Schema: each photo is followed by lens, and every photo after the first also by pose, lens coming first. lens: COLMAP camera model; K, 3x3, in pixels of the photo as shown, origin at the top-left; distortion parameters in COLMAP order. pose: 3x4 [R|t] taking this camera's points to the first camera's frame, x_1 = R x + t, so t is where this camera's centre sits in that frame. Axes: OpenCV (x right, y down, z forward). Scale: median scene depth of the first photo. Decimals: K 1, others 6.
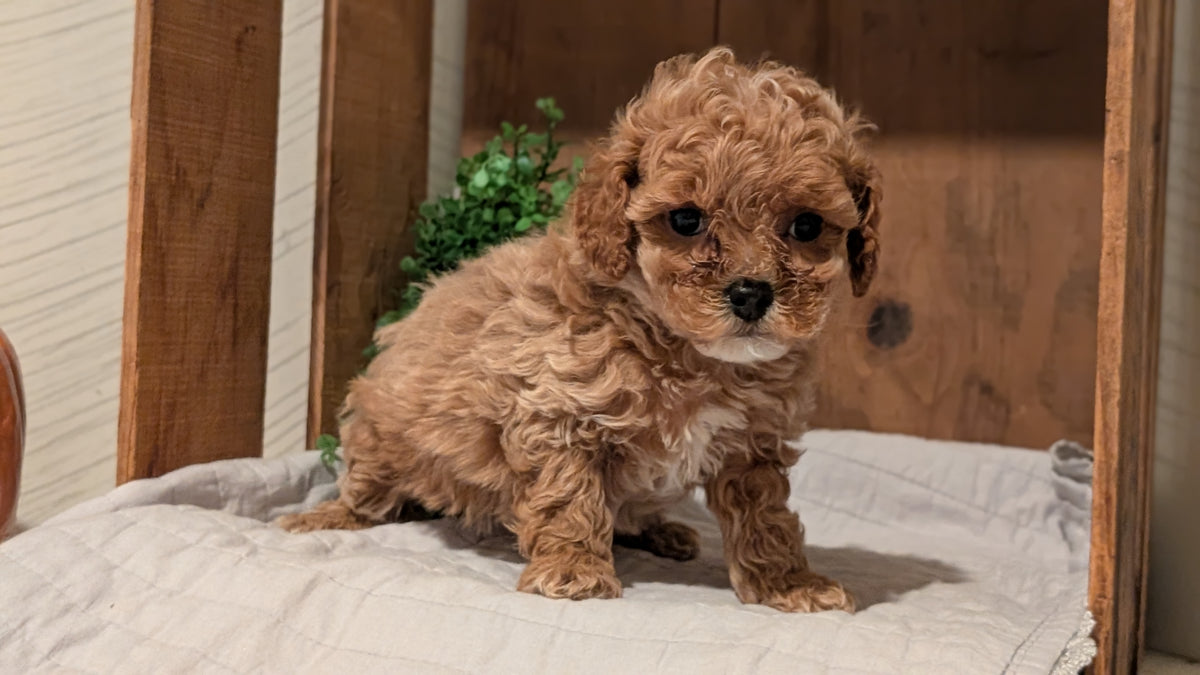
lens RADIAL K [[1793.4, 0, 597.5], [0, 1793.4, 292.9], [0, 0, 1]] dist [0.138510, -0.866689]
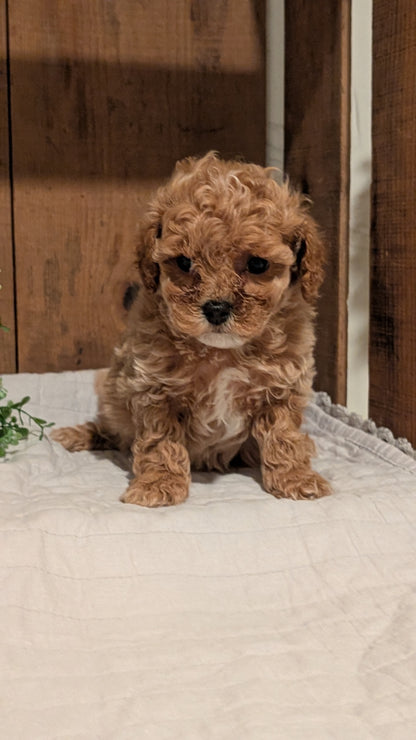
lens RADIAL K [[1103.3, 0, 217.4], [0, 1103.3, 371.8], [0, 0, 1]] dist [0.144868, -0.860544]
pose [[0.765173, -0.127224, 0.631130, -0.516986], [0.031498, 0.986505, 0.160674, -0.092238], [-0.643054, -0.103064, 0.758854, 0.233575]]
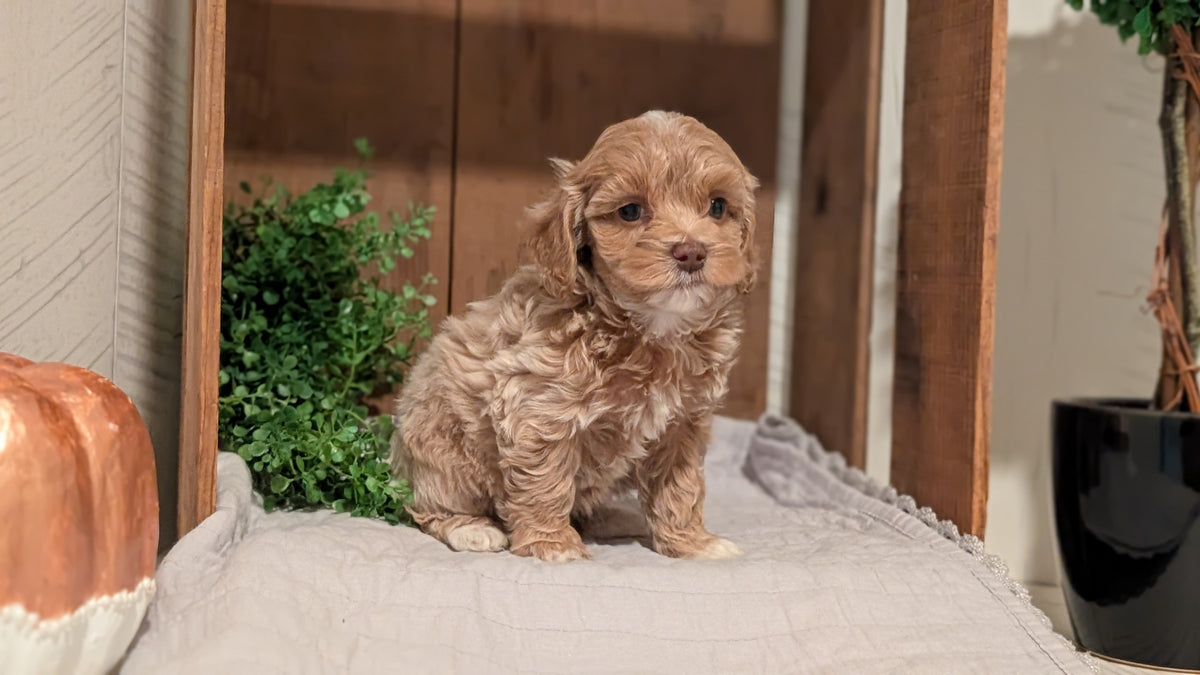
lens RADIAL K [[1789.2, 0, 646.2], [0, 1789.2, 316.4], [0, 0, 1]] dist [0.144868, -0.860544]
pose [[0.799863, -0.034618, 0.599183, -0.699128], [-0.007890, 0.997642, 0.068171, -0.090698], [-0.600131, -0.059255, 0.797704, -0.027585]]
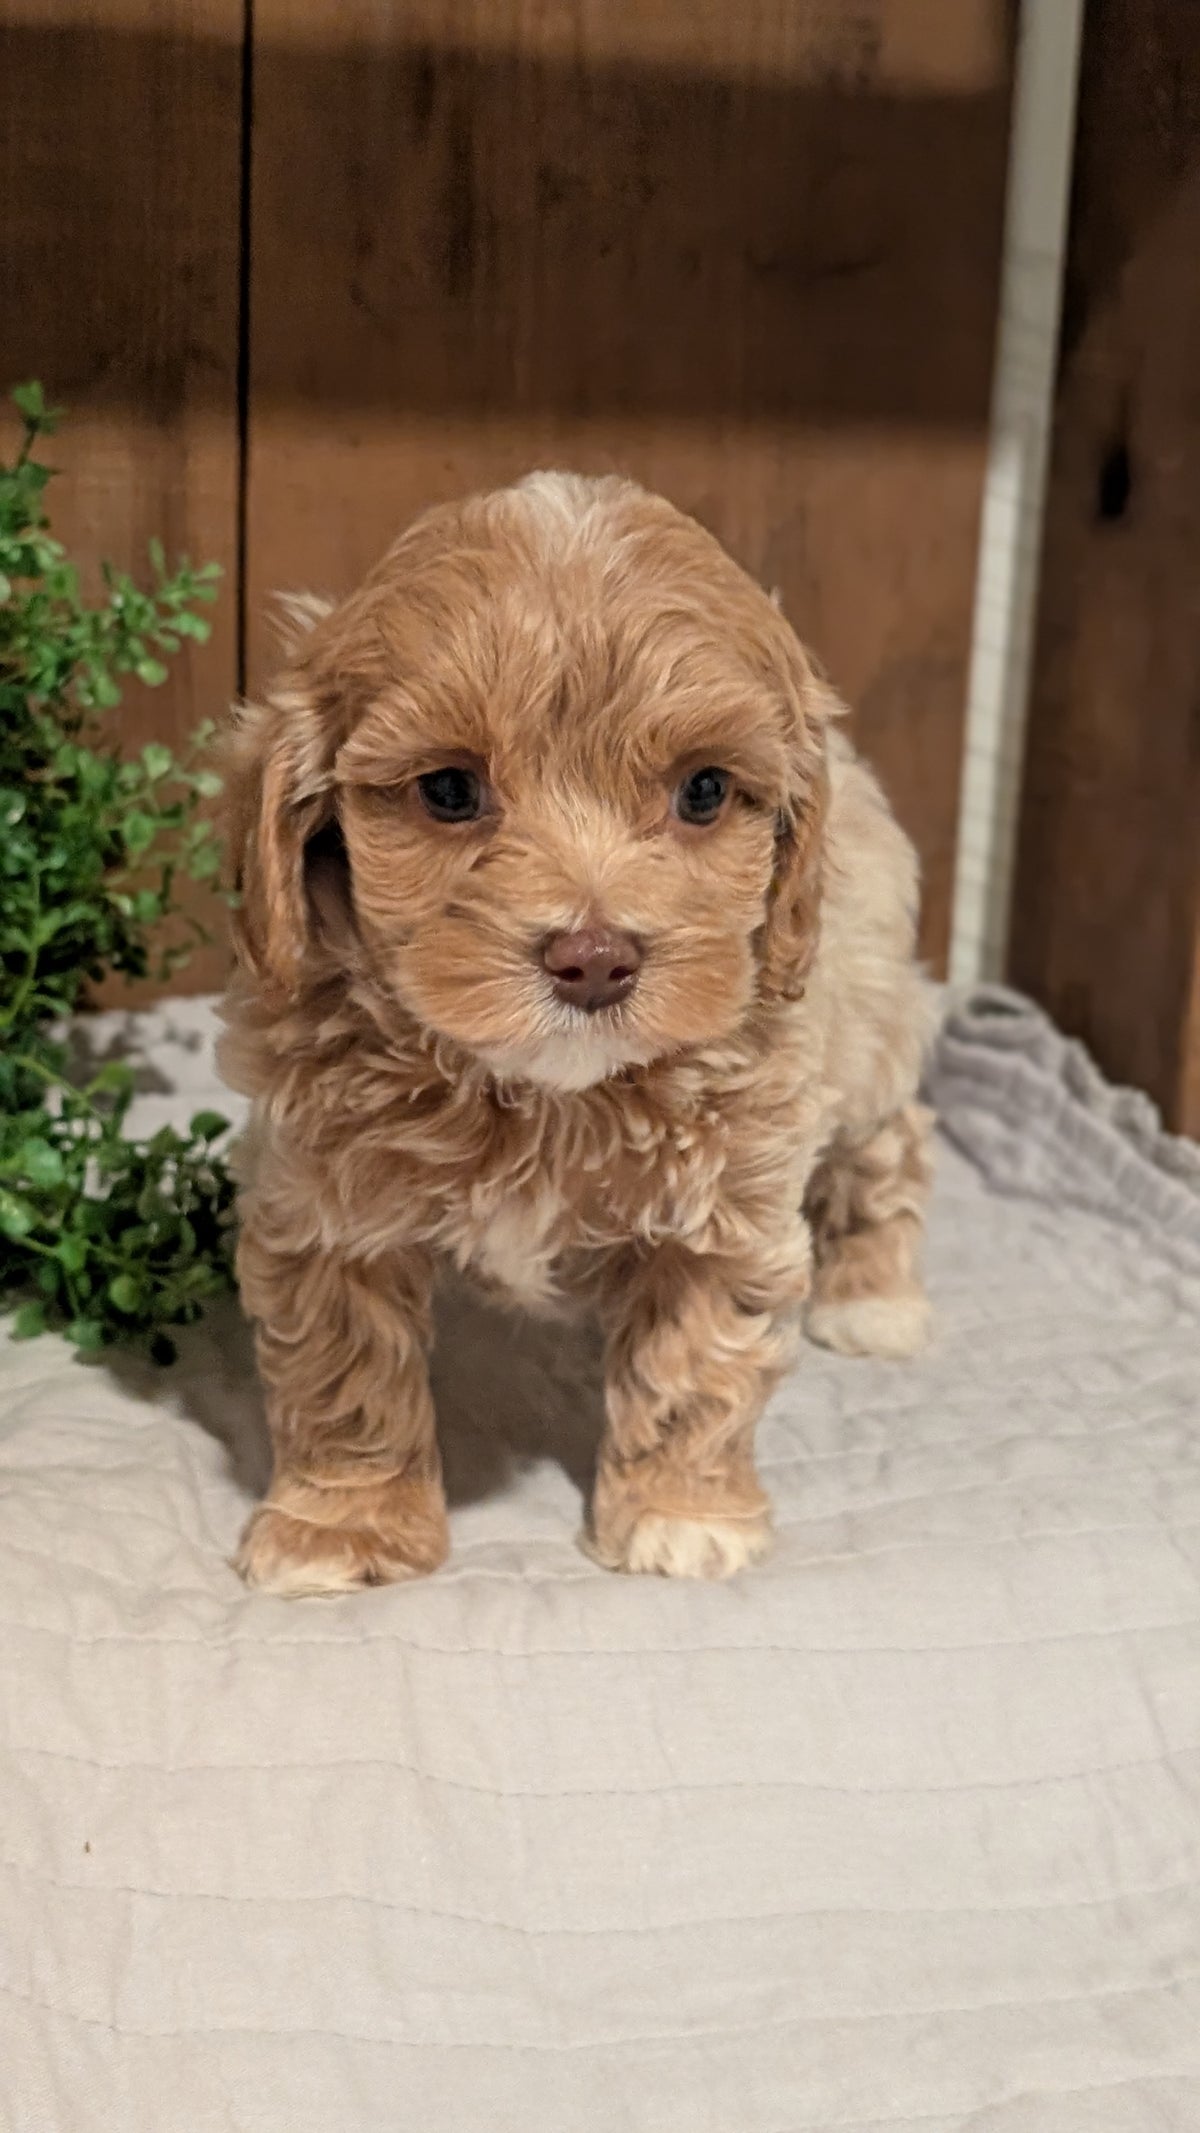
lens RADIAL K [[3187.8, 0, 625.1], [0, 3187.8, 1066.4], [0, 0, 1]] dist [0.138510, -0.866689]
pose [[0.767456, -0.177357, 0.616081, -0.547987], [-0.016977, 0.955013, 0.296077, -0.227554], [-0.640876, -0.237685, 0.729920, 0.323615]]
